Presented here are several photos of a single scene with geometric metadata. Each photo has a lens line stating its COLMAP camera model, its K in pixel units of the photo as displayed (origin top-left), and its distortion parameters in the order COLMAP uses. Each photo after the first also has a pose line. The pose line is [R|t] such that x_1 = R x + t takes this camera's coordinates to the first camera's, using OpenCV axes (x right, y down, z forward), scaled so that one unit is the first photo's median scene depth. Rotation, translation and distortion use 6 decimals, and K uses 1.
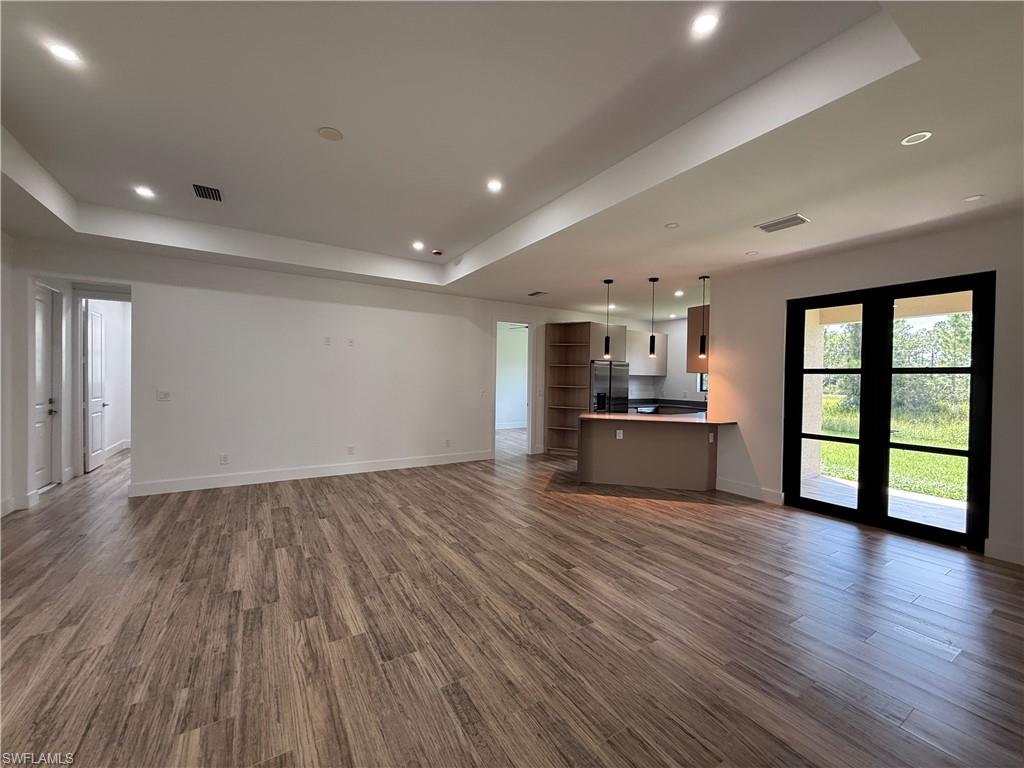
lens RADIAL K [[406.6, 0, 513.7], [0, 406.6, 390.6], [0, 0, 1]] dist [-0.001671, 0.000378]
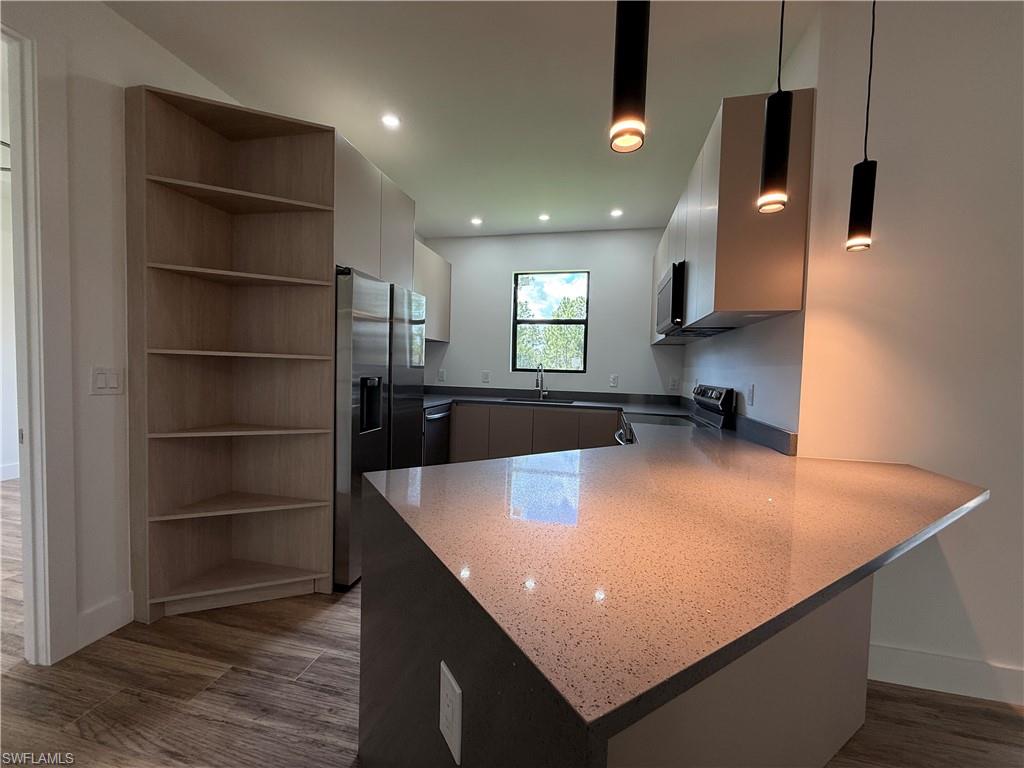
lens RADIAL K [[406.6, 0, 509.1], [0, 406.6, 384.1], [0, 0, 1]] dist [-0.001671, 0.000378]
pose [[0.716441, -0.026673, 0.697138, 0.134996], [0.005084, 0.999442, 0.033015, 0.003796], [-0.697630, -0.020109, 0.716176, 1.294195]]
